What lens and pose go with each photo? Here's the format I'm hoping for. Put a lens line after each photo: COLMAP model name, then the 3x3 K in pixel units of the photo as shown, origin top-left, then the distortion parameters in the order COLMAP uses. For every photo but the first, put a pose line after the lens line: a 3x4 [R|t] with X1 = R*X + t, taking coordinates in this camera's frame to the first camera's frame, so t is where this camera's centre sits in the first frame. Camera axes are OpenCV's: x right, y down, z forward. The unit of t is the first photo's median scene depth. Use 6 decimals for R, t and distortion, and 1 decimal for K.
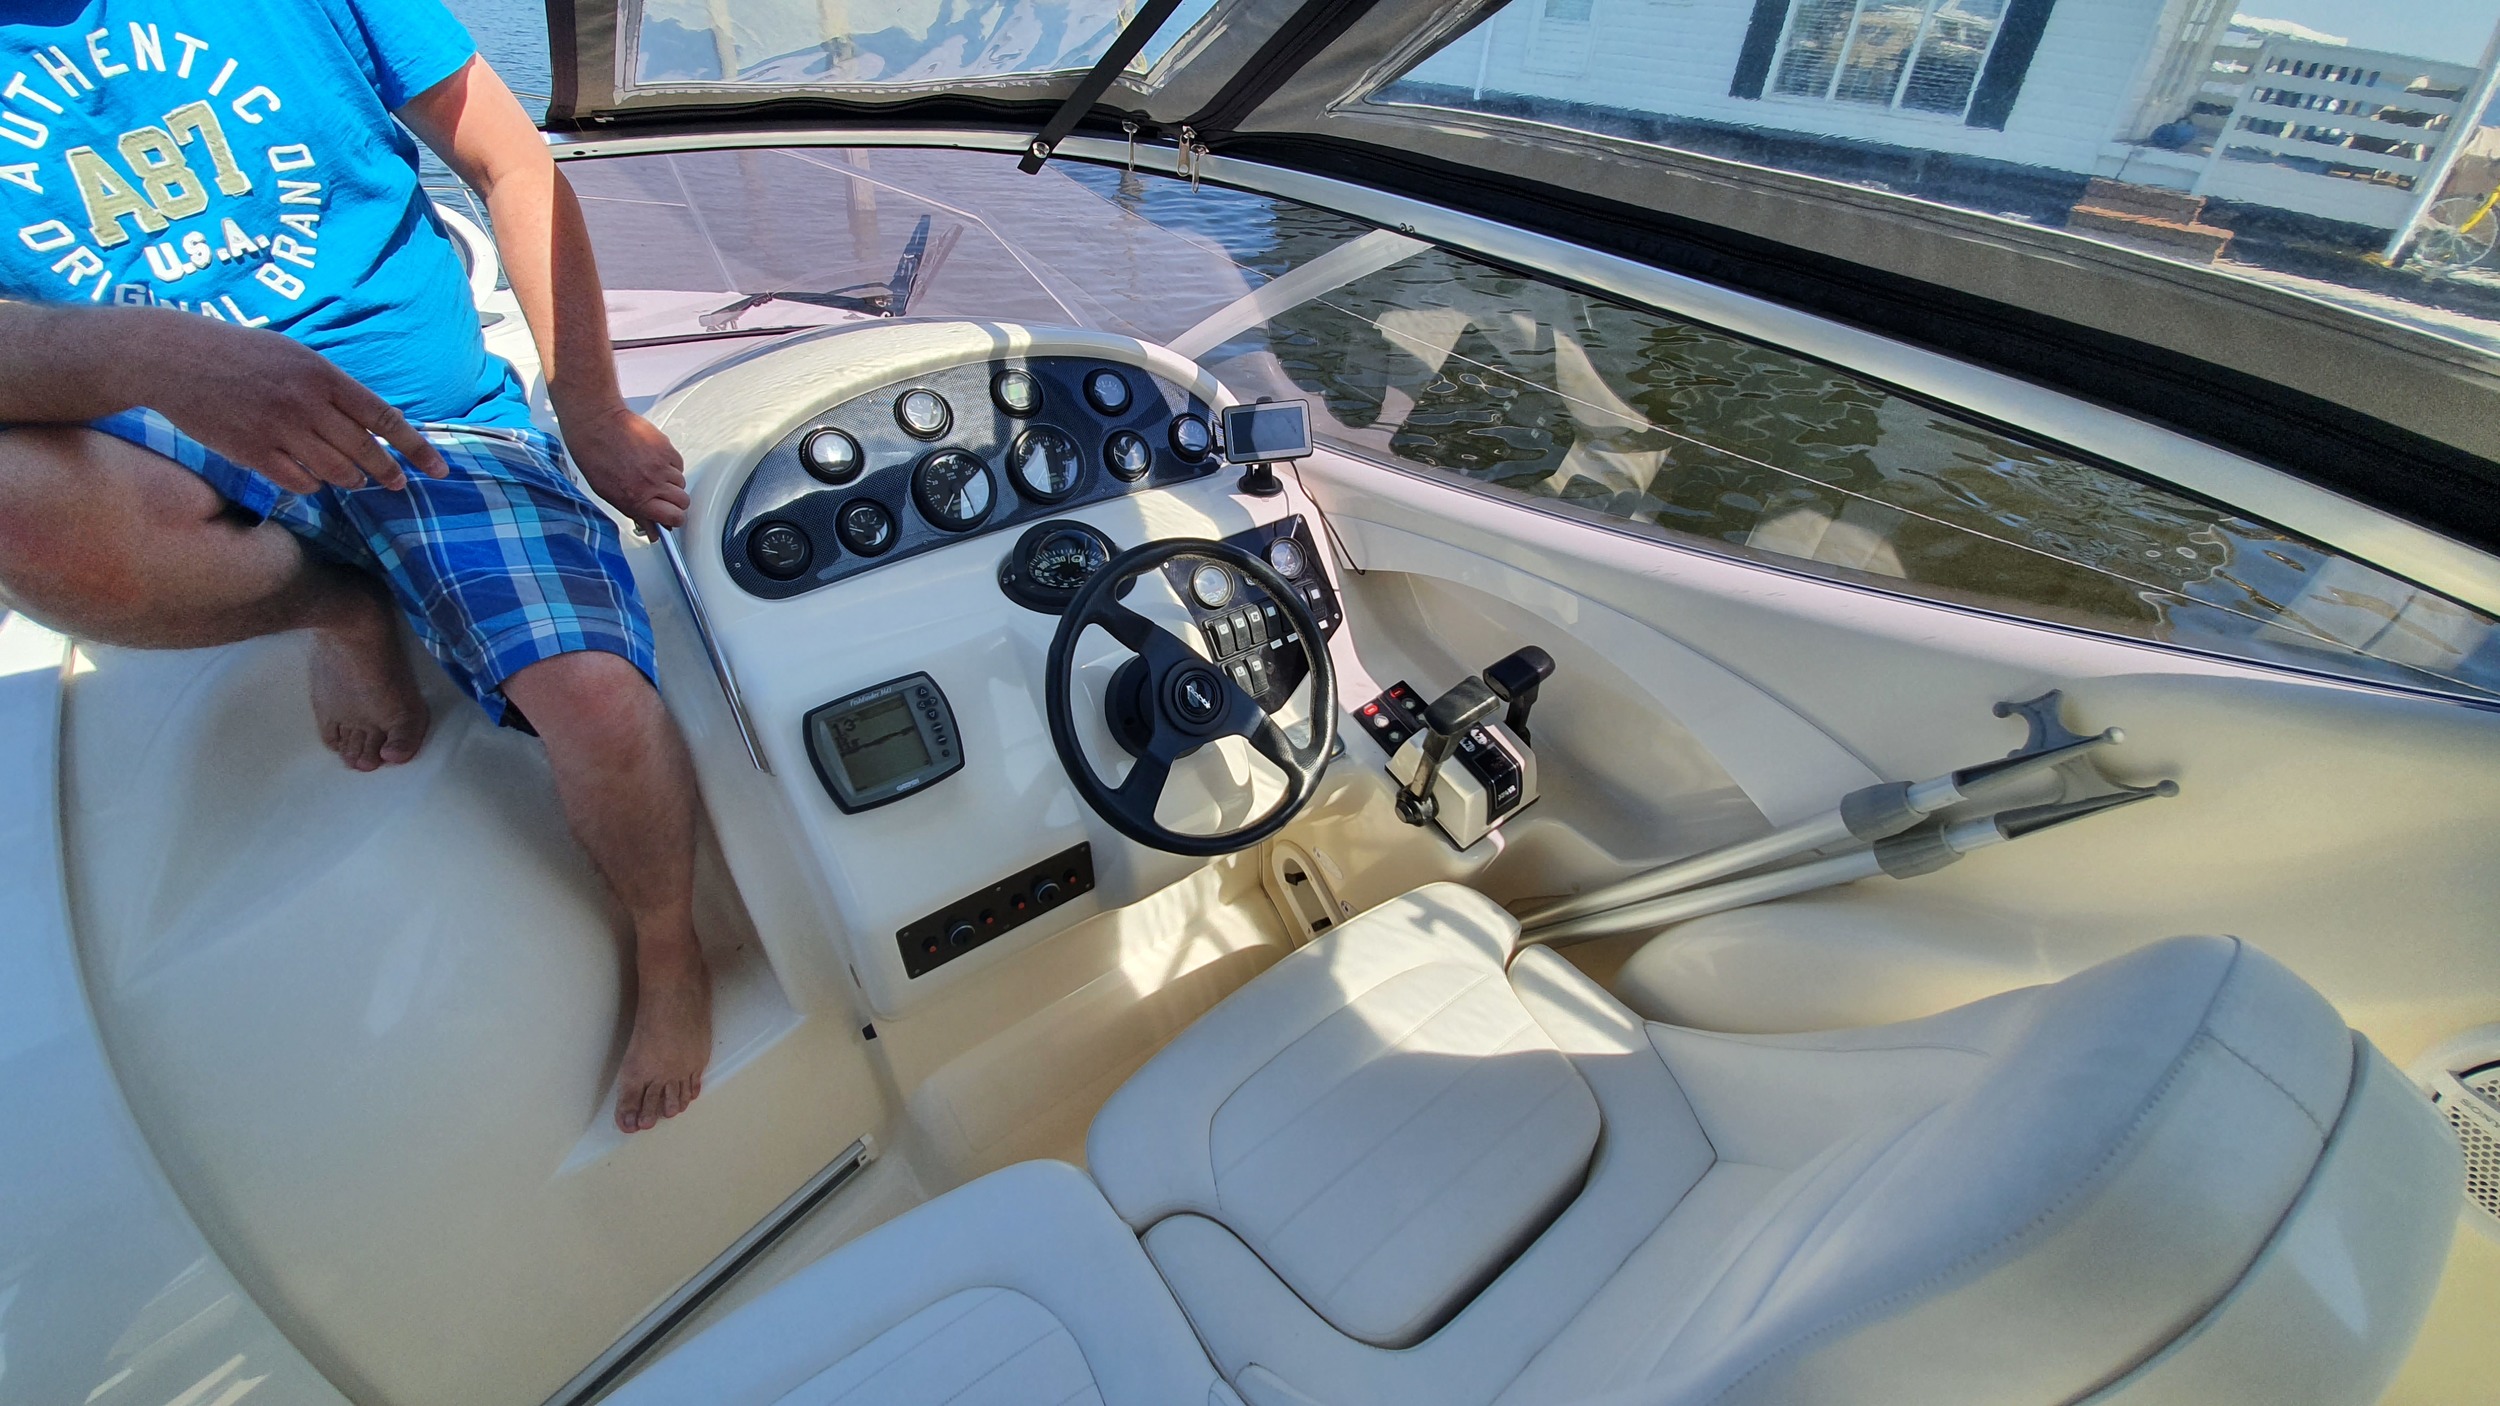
lens RADIAL K [[978.7, 0, 1250.7], [0, 978.7, 676.6], [0, 0, 1]] dist [-0.004187, -0.001789]
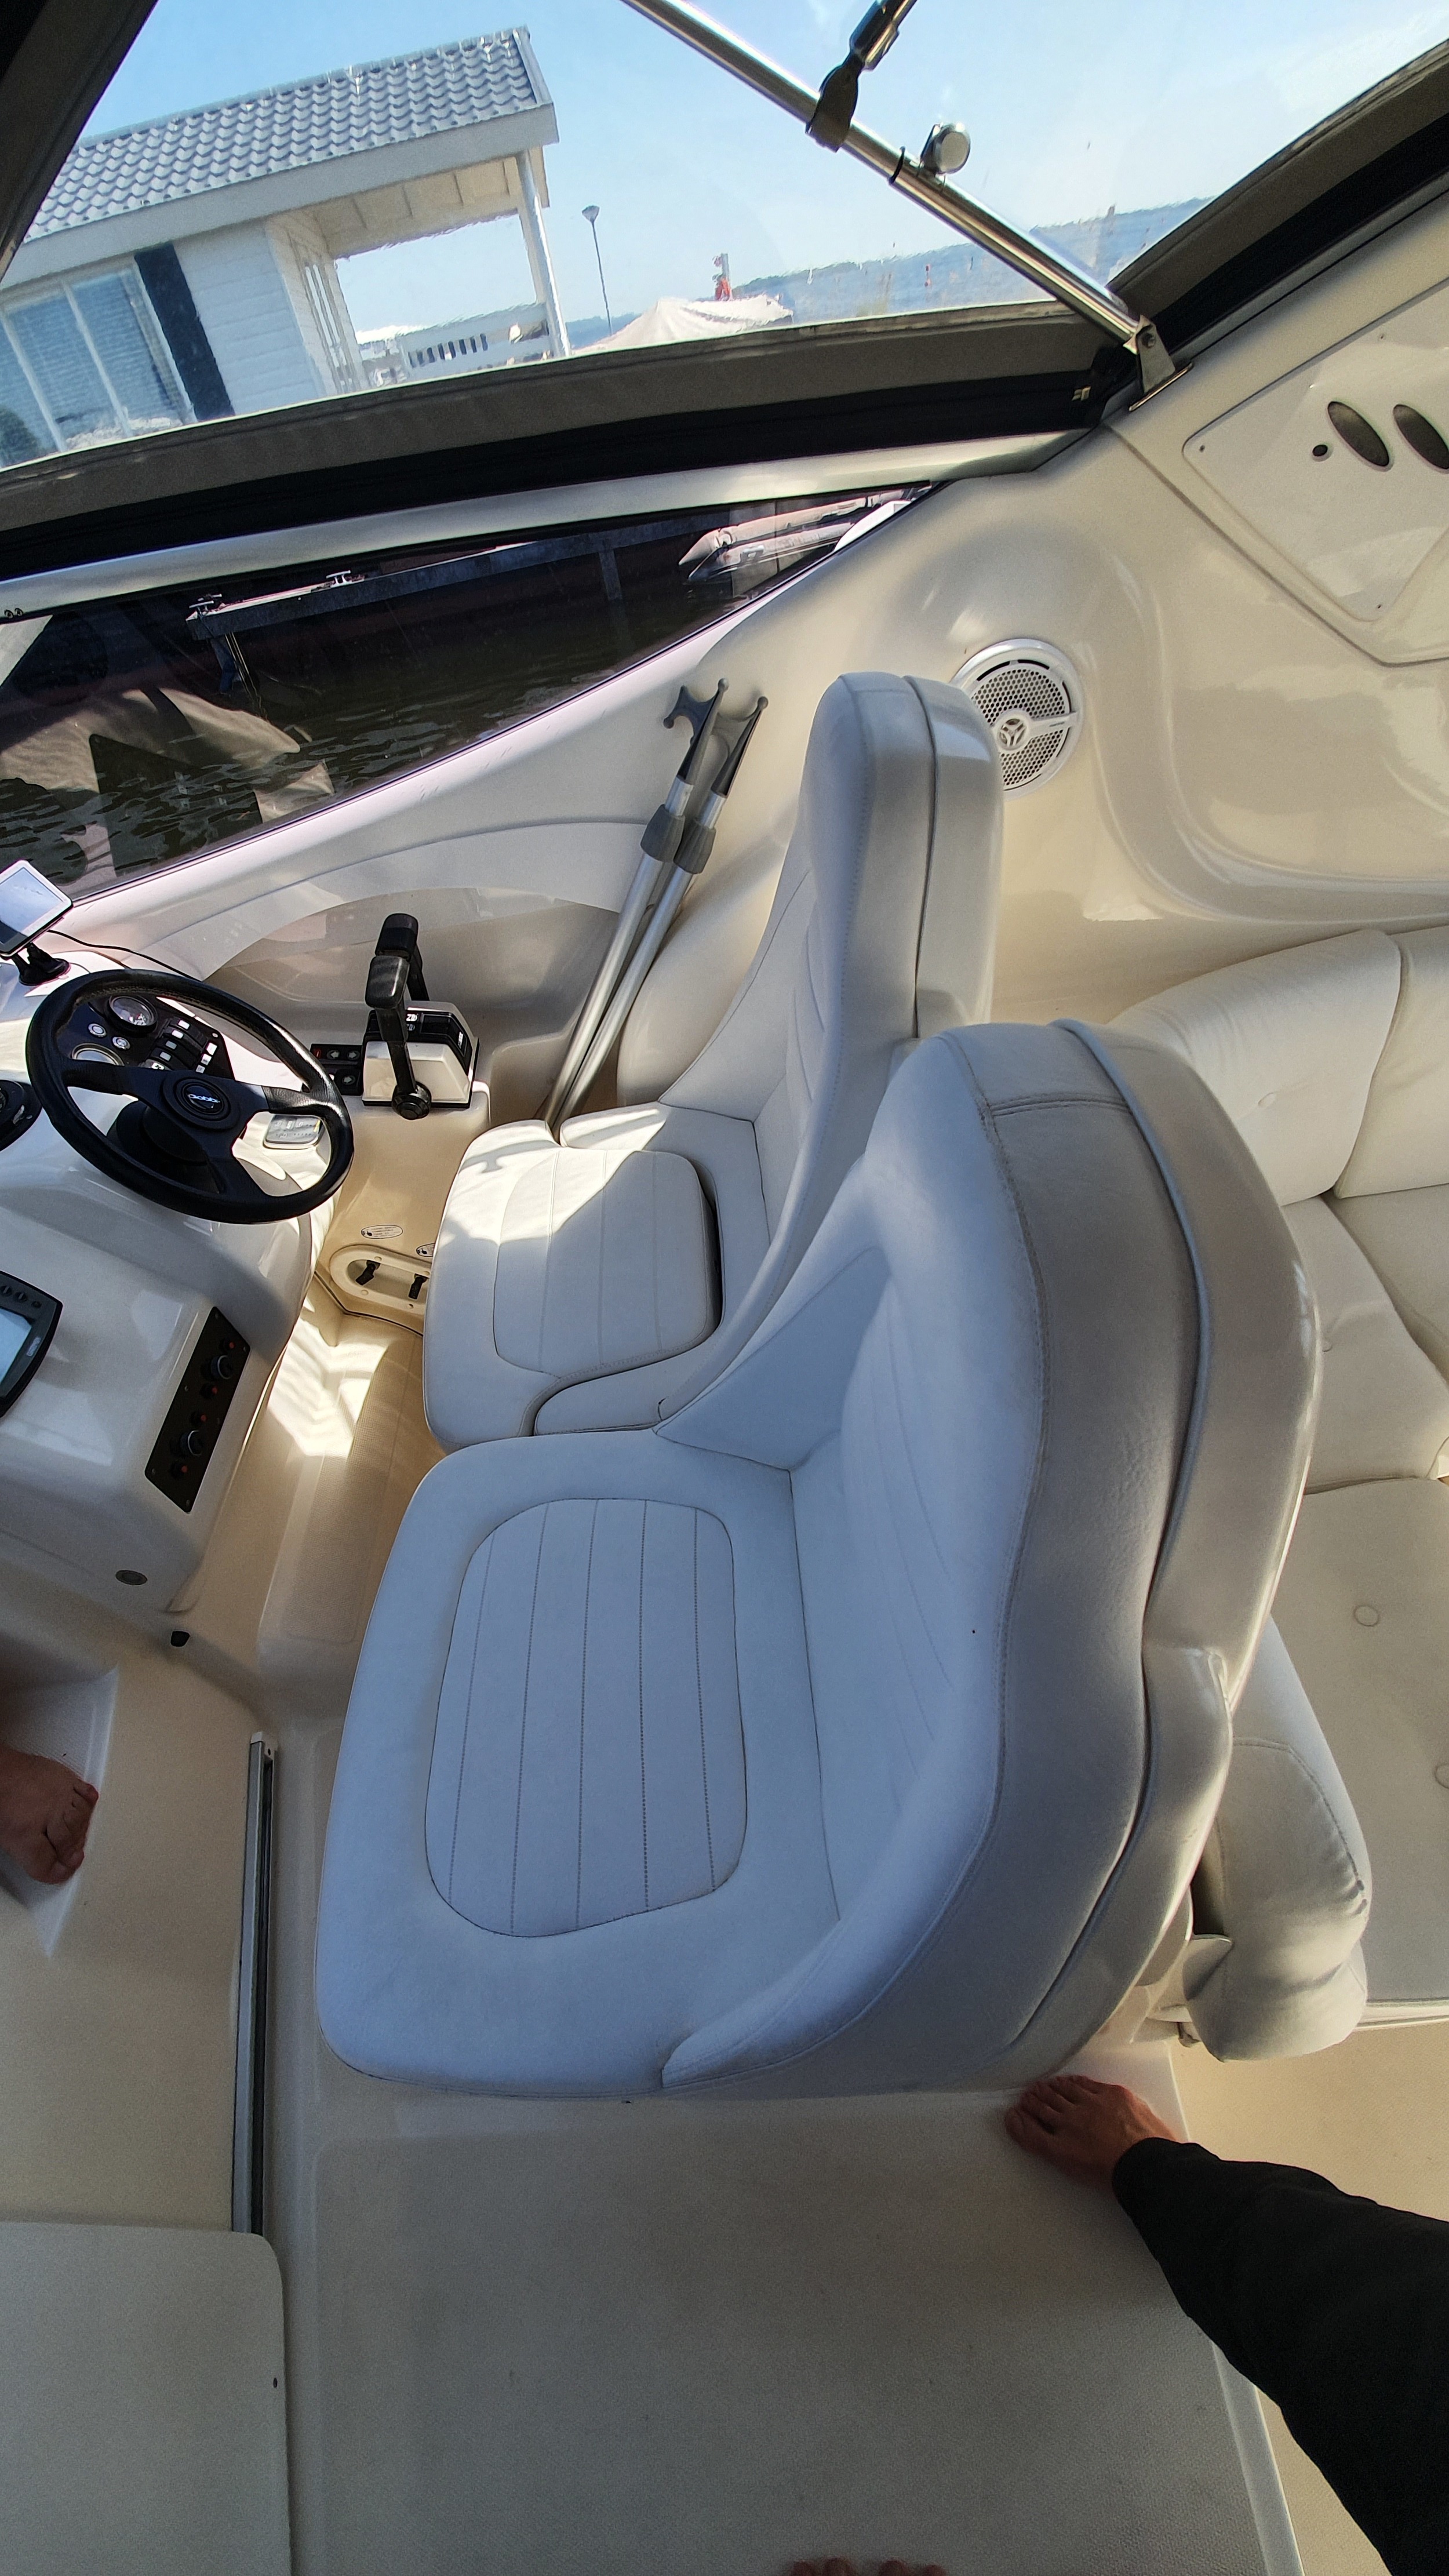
lens RADIAL K [[1008.4, 0, 721.8], [0, 1008.4, 1302.2], [0, 0, 1]] dist [-0.004187, -0.001789]
pose [[0.549187, -0.683923, 0.480253, -0.372876], [0.627269, 0.717074, 0.303873, 0.177321], [-0.552203, 0.134365, 0.822811, -0.135104]]
